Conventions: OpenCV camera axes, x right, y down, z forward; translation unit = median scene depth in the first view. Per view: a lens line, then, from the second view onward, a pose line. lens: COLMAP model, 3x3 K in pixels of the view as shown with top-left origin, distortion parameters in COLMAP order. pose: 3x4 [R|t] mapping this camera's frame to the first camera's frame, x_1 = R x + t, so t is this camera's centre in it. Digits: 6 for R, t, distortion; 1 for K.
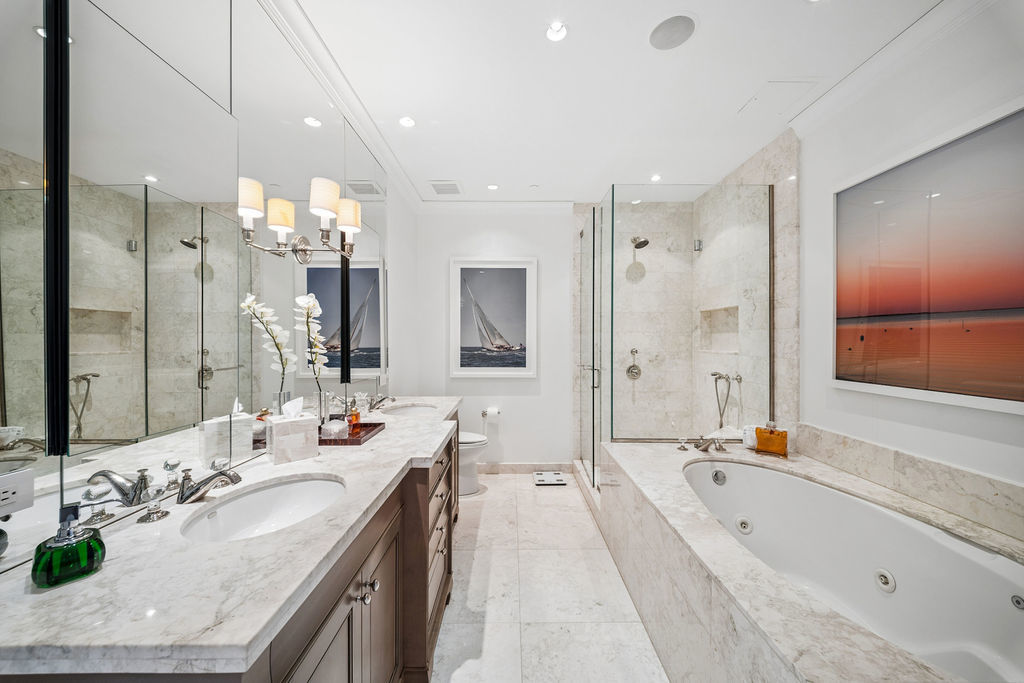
lens RADIAL K [[359.4, 0, 510.9], [0, 359.4, 341.9], [0, 0, 1]] dist [-0.010212, -0.000539]
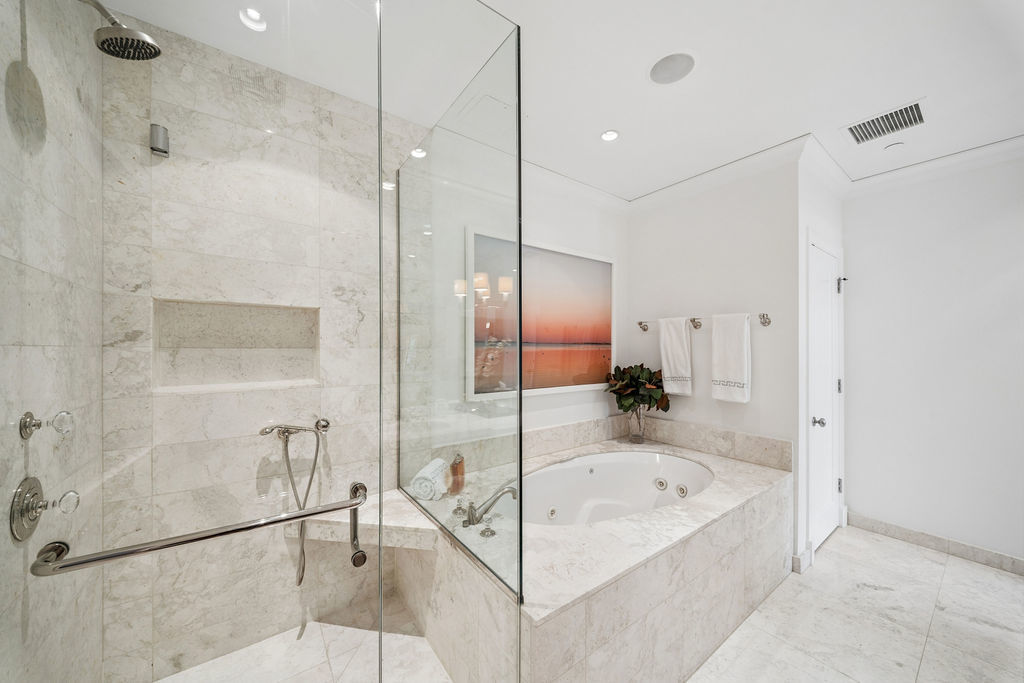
lens RADIAL K [[359.4, 0, 503.0], [0, 359.4, 346.3], [0, 0, 1]] dist [-0.010212, -0.000539]
pose [[-0.575915, -0.003097, 0.817504, -0.063999], [0.000910, 0.999990, 0.004430, -0.040519], [-0.817509, 0.003295, -0.575906, 1.187214]]
